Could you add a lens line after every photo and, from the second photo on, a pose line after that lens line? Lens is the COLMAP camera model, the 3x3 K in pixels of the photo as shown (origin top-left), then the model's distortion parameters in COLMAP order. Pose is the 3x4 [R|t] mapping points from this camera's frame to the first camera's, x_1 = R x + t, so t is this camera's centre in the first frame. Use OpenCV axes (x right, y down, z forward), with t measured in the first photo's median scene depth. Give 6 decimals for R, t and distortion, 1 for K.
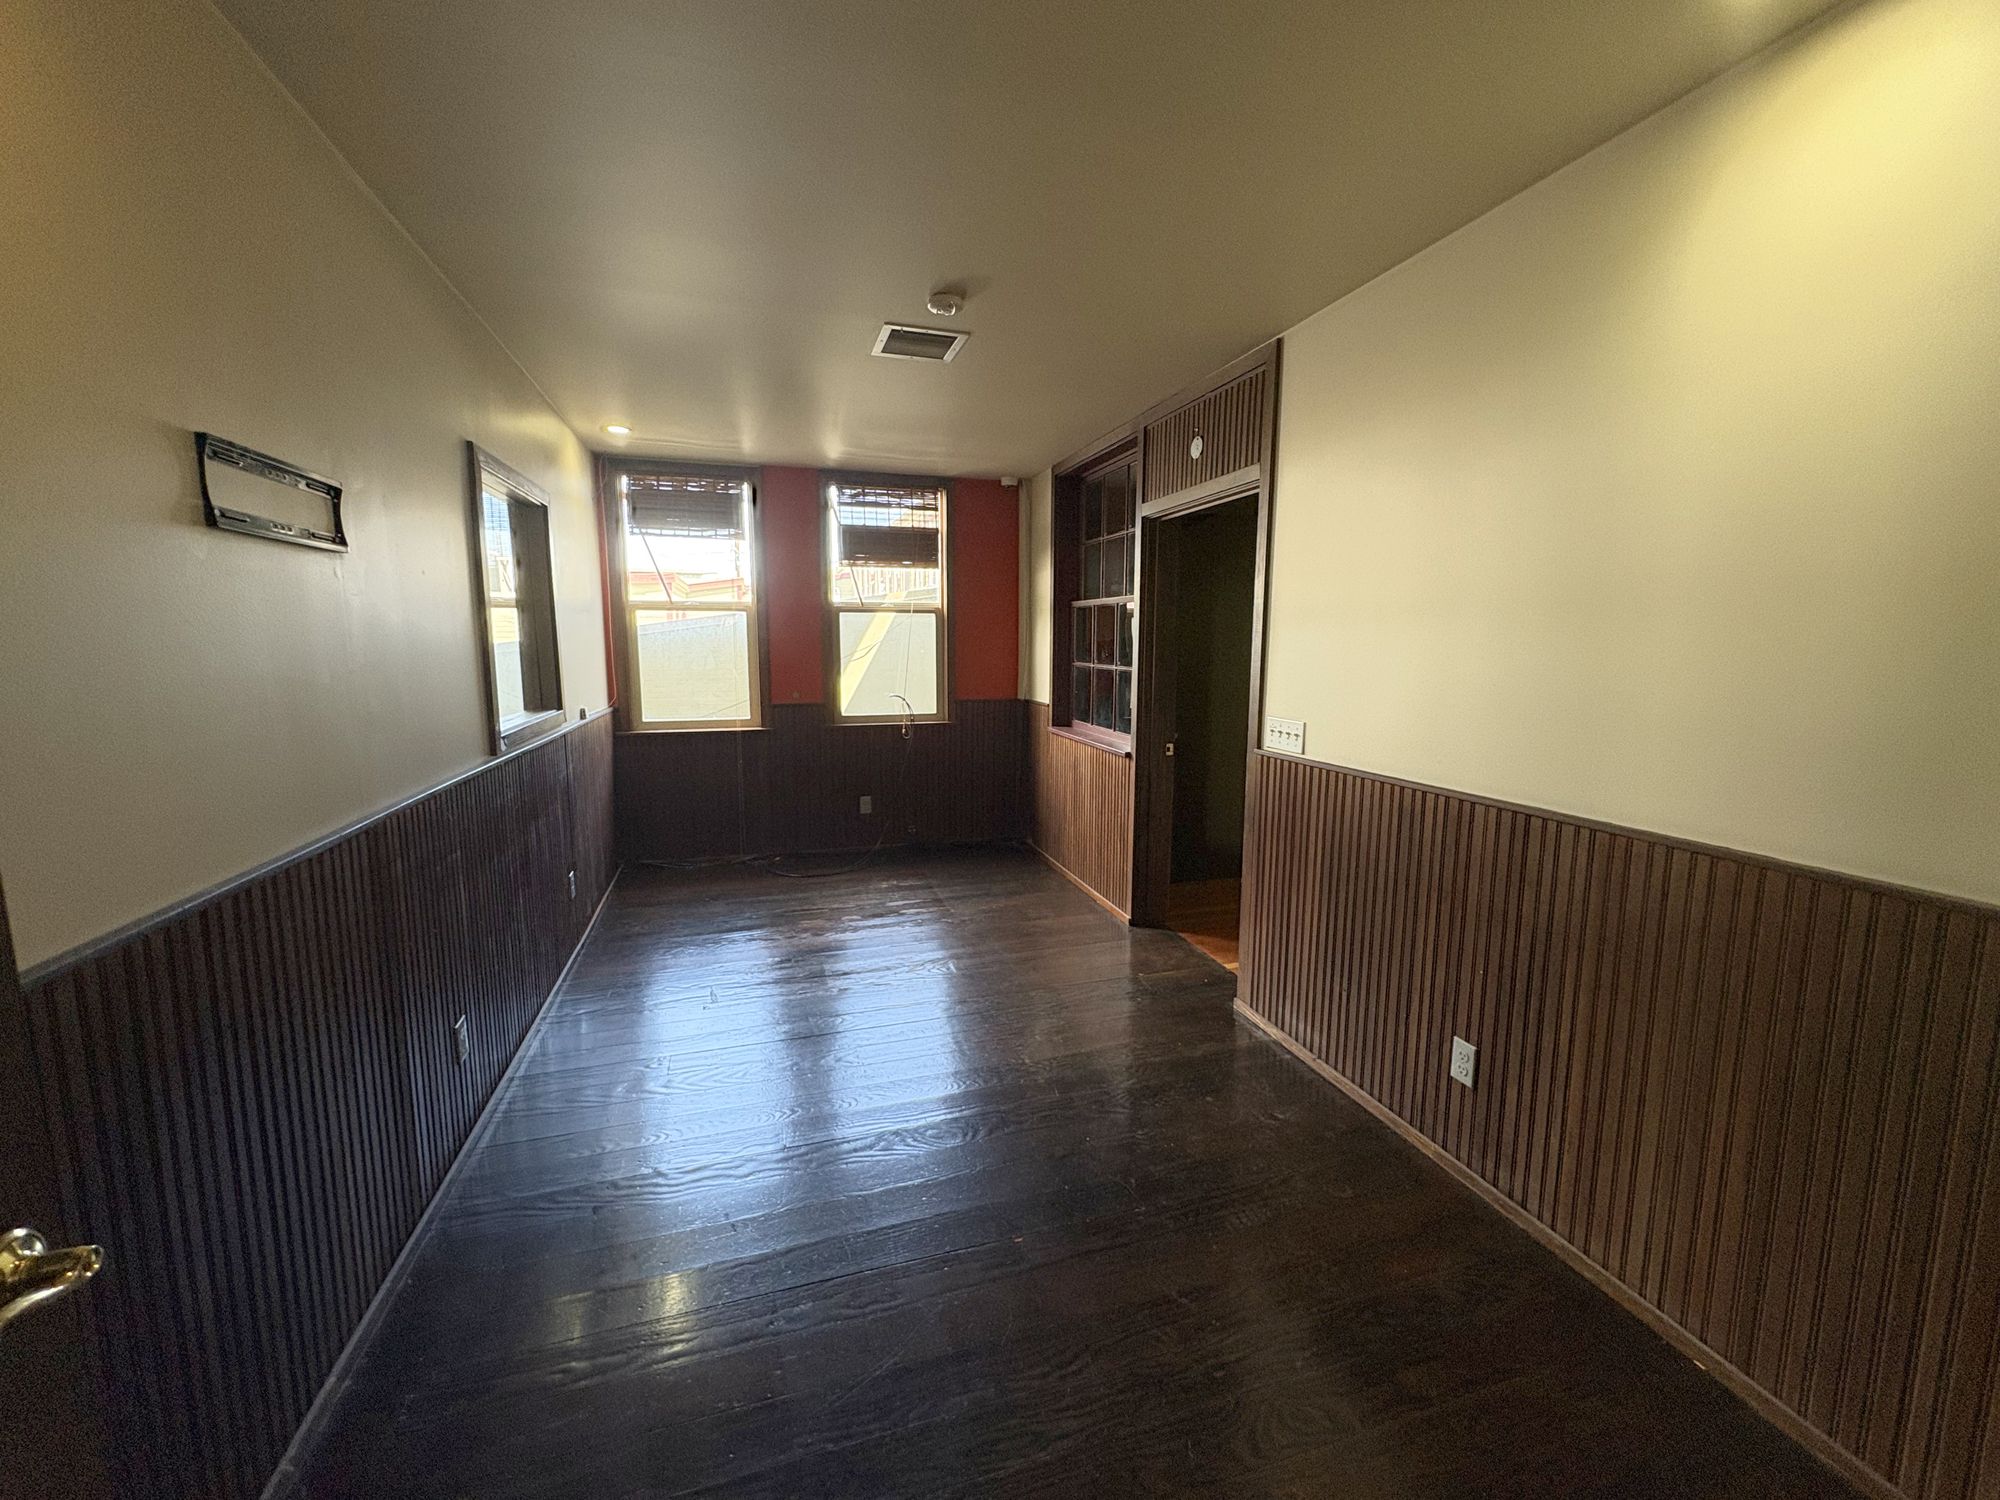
lens RADIAL K [[812.5, 0, 1000.0], [0, 812.5, 750.0], [0, 0, 1]] dist [-0.000204, -0.000084]
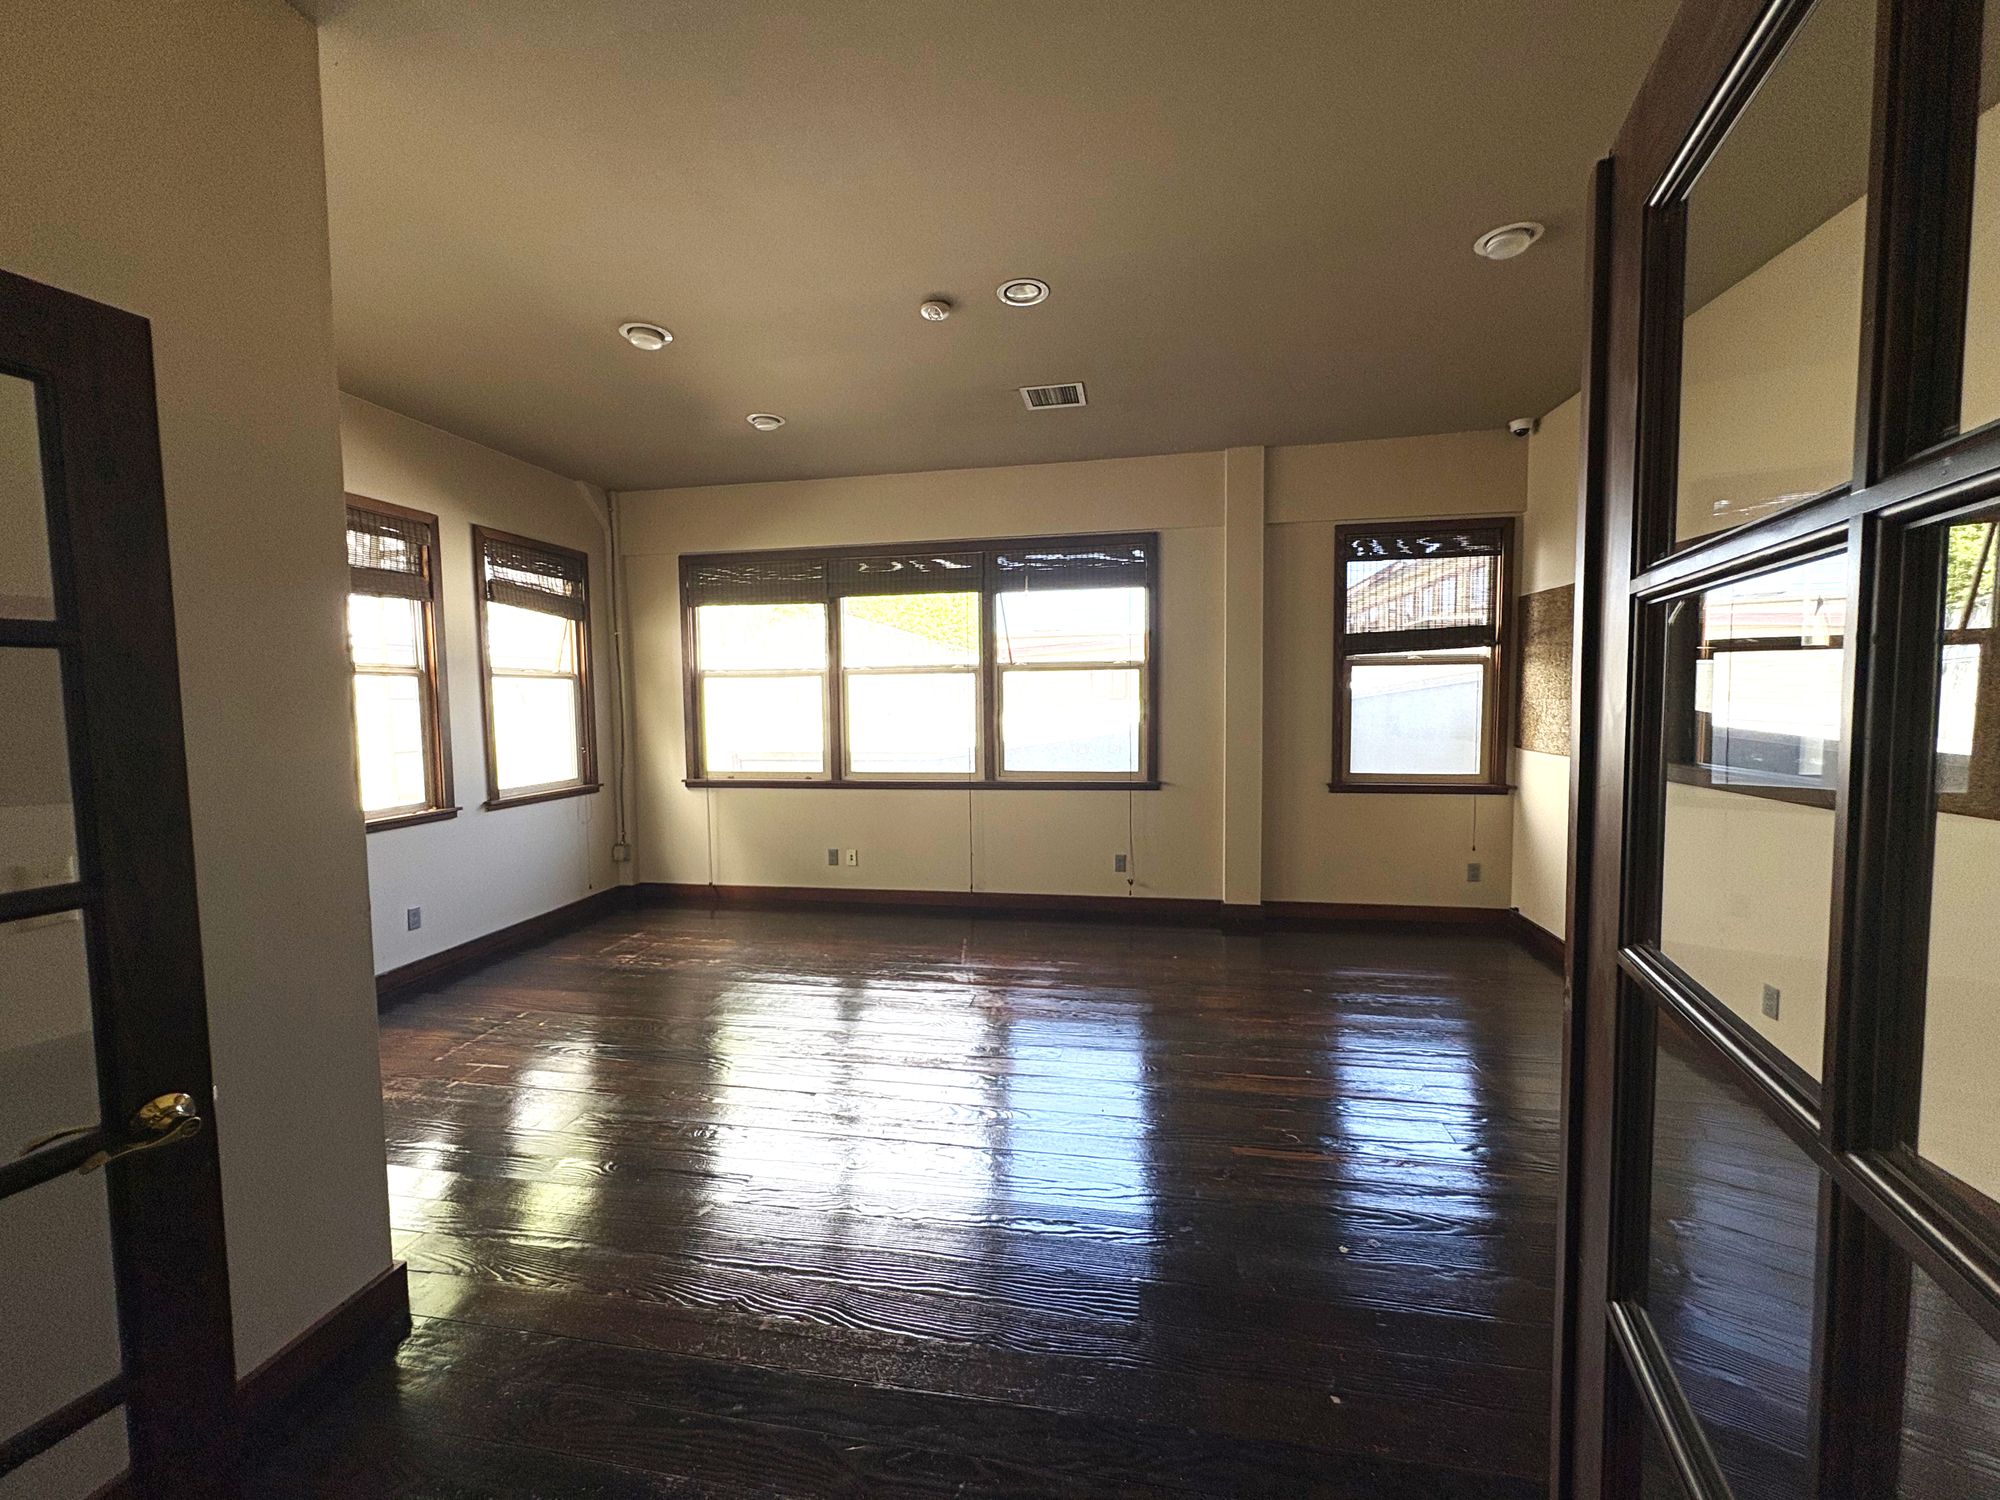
lens RADIAL K [[812.5, 0, 1000.0], [0, 812.5, 750.0], [0, 0, 1]] dist [-0.000204, -0.000084]
pose [[0.889728, 0.008930, -0.456404, 0.266603], [-0.038316, 0.997741, -0.055172, -0.017407], [0.454881, 0.066576, 0.888060, 0.133907]]
